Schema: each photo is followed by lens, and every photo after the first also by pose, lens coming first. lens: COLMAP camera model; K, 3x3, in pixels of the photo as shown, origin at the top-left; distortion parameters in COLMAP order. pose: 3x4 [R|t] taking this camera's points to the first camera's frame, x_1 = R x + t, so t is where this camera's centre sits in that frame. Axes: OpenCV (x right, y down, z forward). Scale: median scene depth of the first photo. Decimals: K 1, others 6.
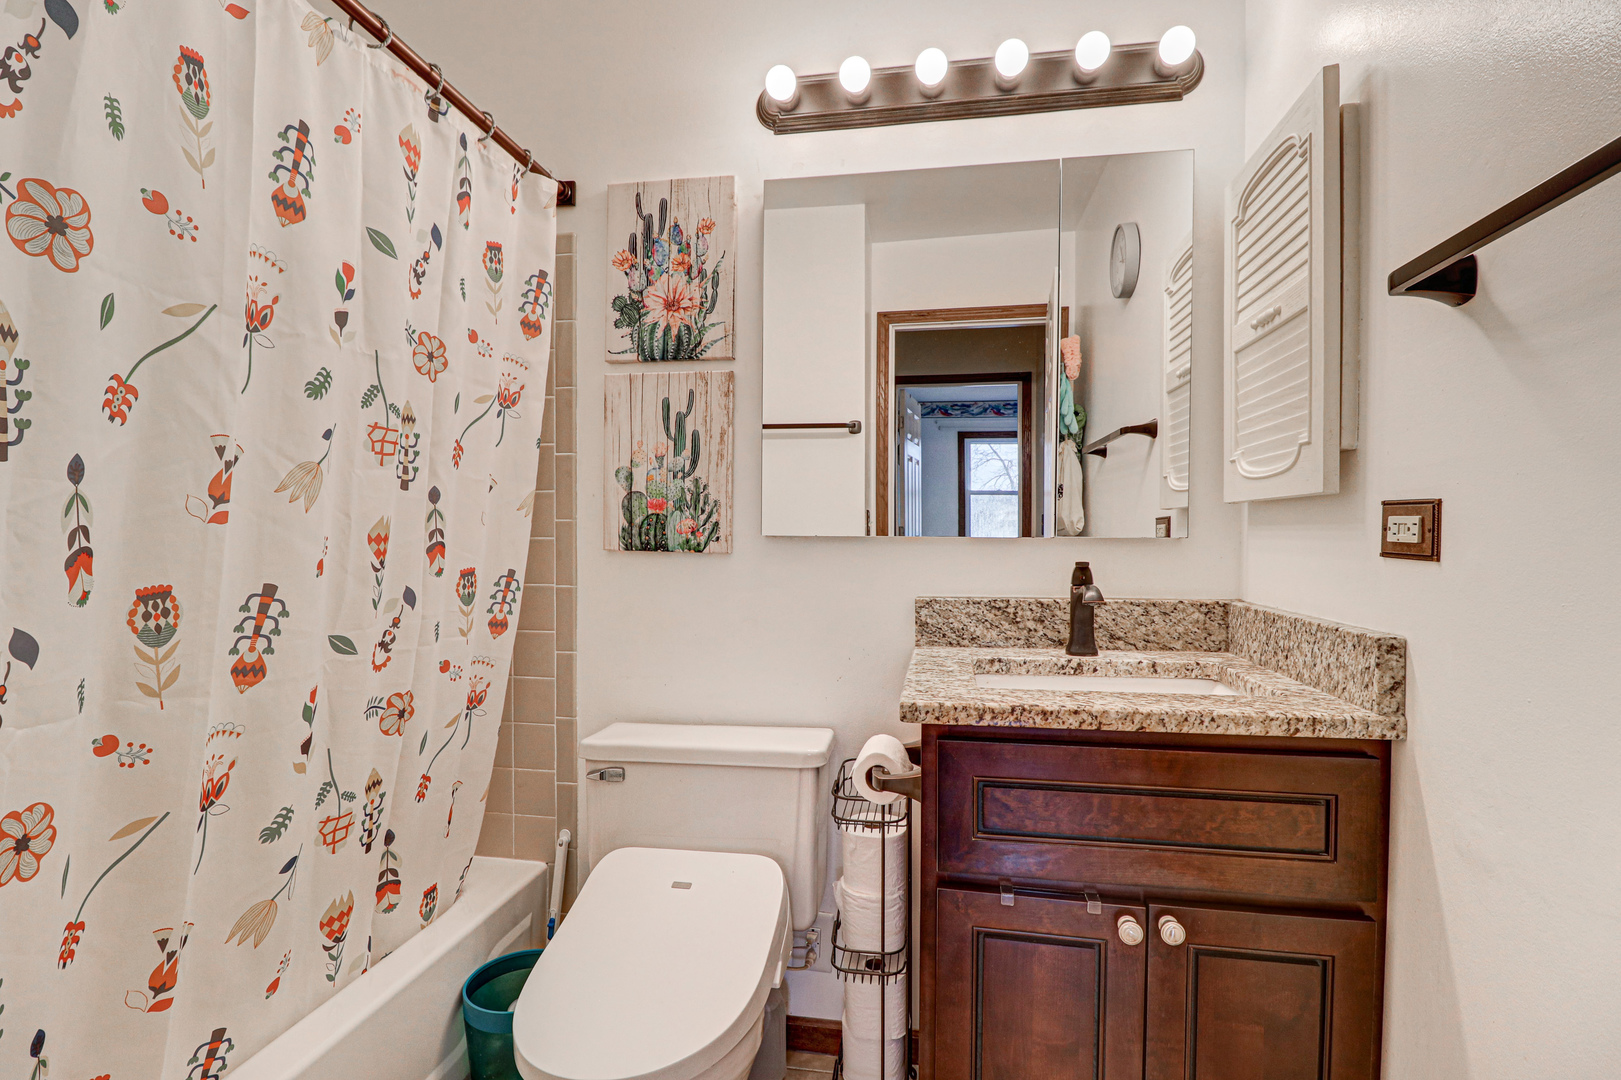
lens RADIAL K [[767.7, 0, 808.3], [0, 767.7, 544.3], [0, 0, 1]] dist [-0.004126, -0.011285]
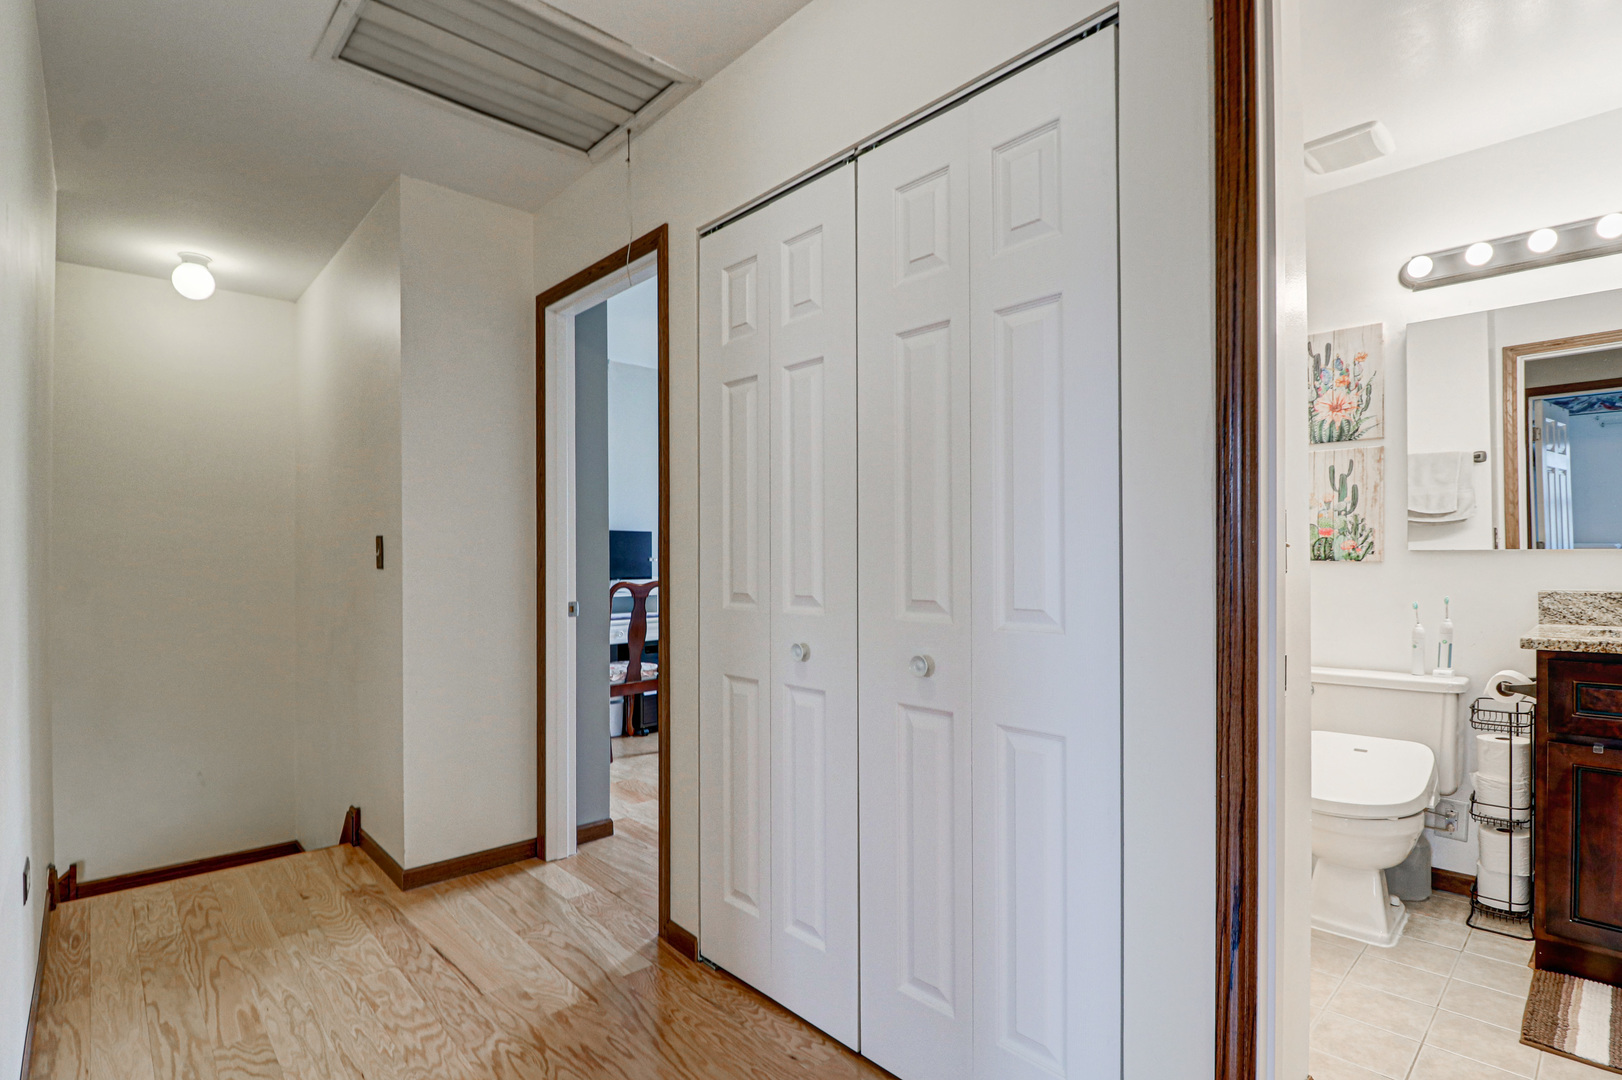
lens RADIAL K [[768.1, 0, 814.6], [0, 768.1, 553.2], [0, 0, 1]] dist [-0.004126, -0.011285]
pose [[0.795160, -0.010613, -0.606307, -0.077788], [0.002639, 0.999898, -0.014042, 0.013185], [0.606394, 0.009566, 0.795107, -0.943158]]
